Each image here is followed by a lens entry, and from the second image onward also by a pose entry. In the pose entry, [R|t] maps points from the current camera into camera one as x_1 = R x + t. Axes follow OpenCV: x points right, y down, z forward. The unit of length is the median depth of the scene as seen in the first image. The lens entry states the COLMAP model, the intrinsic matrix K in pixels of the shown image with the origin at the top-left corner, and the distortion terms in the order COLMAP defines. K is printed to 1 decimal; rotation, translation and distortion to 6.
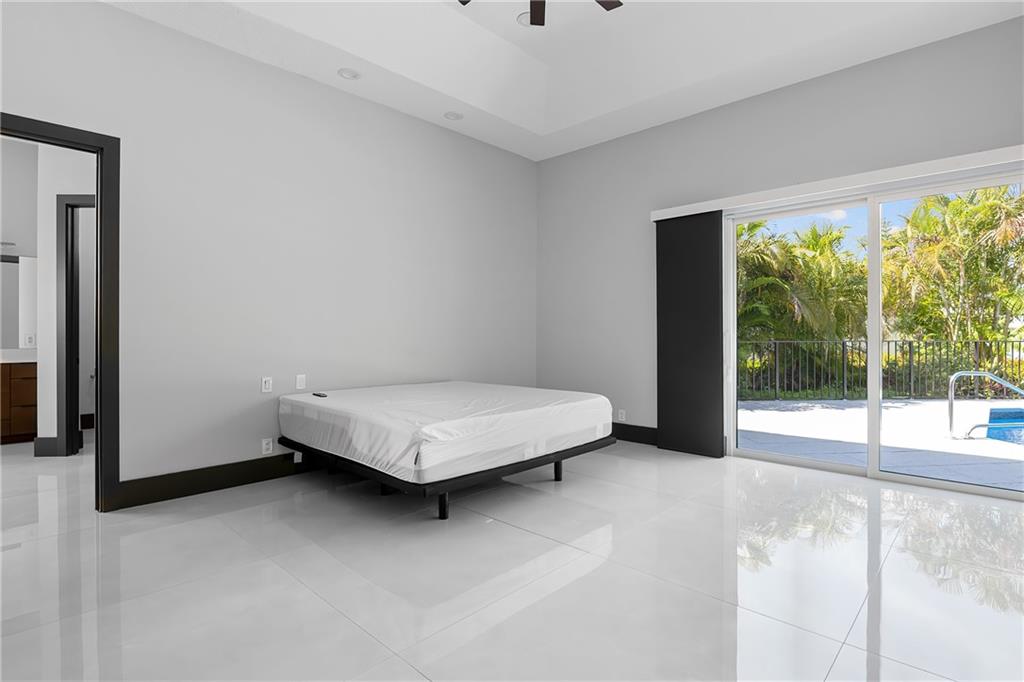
lens RADIAL K [[503.8, 0, 514.3], [0, 503.8, 323.7], [0, 0, 1]] dist [-0.004030, -0.000687]
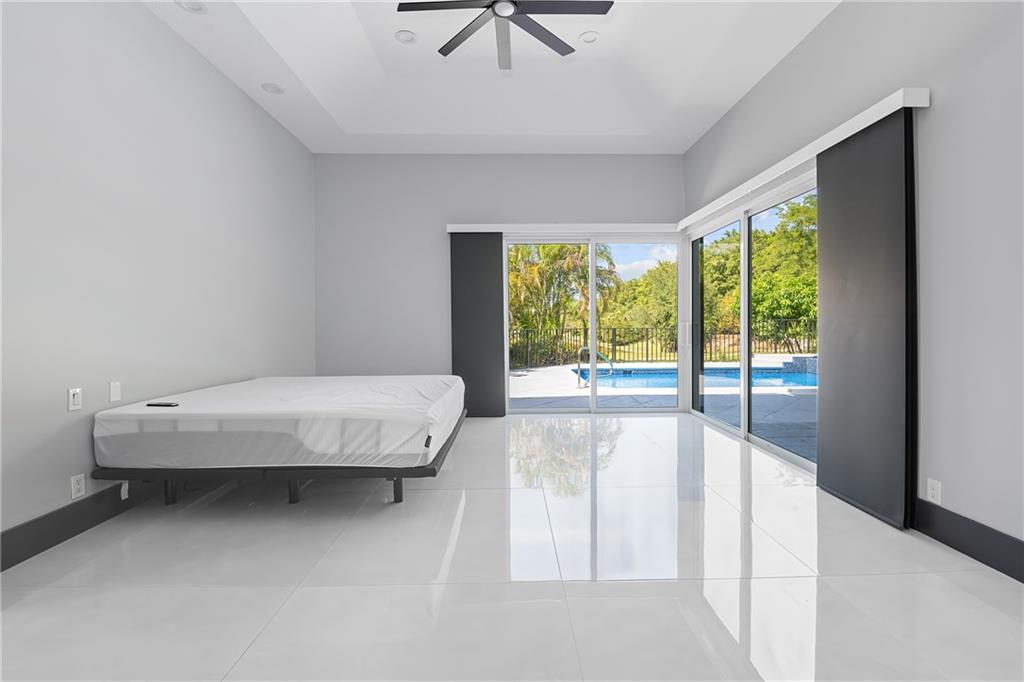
lens RADIAL K [[453.2, 0, 515.1], [0, 453.2, 321.4], [0, 0, 1]] dist [-0.001556, -0.004996]
pose [[0.723877, 0.000840, 0.689929, -0.456325], [-0.007974, 0.999943, 0.007150, 0.003494], [-0.689883, -0.010677, 0.723842, 0.116625]]
